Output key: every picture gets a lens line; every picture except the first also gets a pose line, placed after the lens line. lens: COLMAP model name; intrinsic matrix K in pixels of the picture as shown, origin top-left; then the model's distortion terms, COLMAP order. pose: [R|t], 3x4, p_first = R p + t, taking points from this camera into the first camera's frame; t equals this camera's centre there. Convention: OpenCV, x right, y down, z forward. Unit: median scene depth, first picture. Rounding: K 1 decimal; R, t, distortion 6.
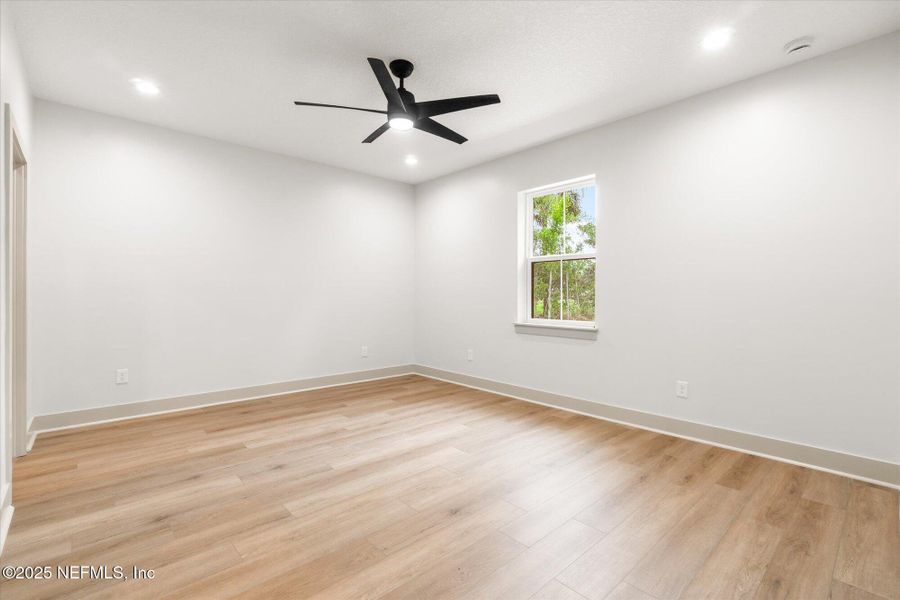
lens RADIAL K [[405.0, 0, 446.2], [0, 405.0, 297.2], [0, 0, 1]] dist [-0.003137, 0.000394]
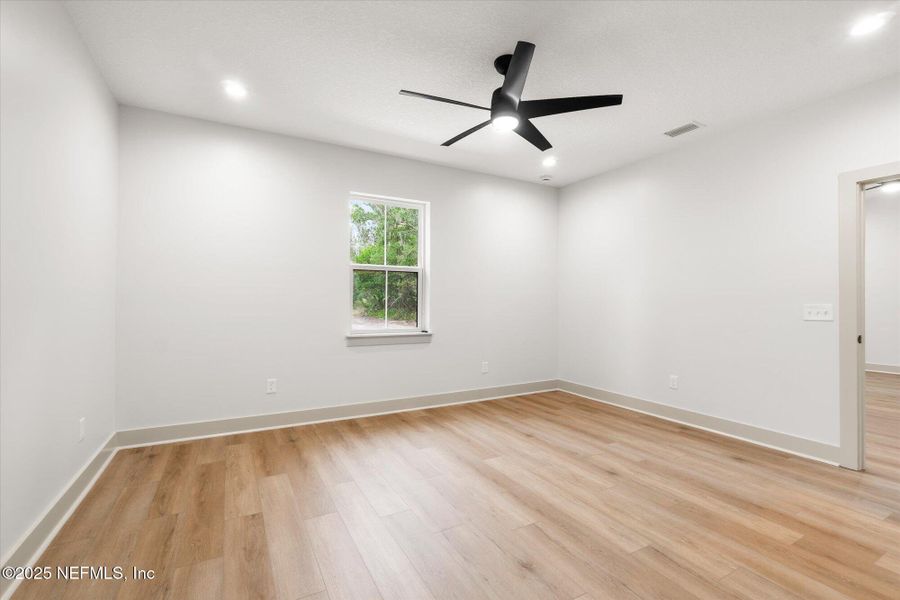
lens RADIAL K [[405.0, 0, 445.9], [0, 405.0, 296.6], [0, 0, 1]] dist [-0.003137, 0.000394]
pose [[0.233723, 0.006773, 0.972280, -0.943739], [0.004472, 0.999958, -0.008041, -0.021125], [-0.972293, 0.006227, 0.233683, 0.830725]]
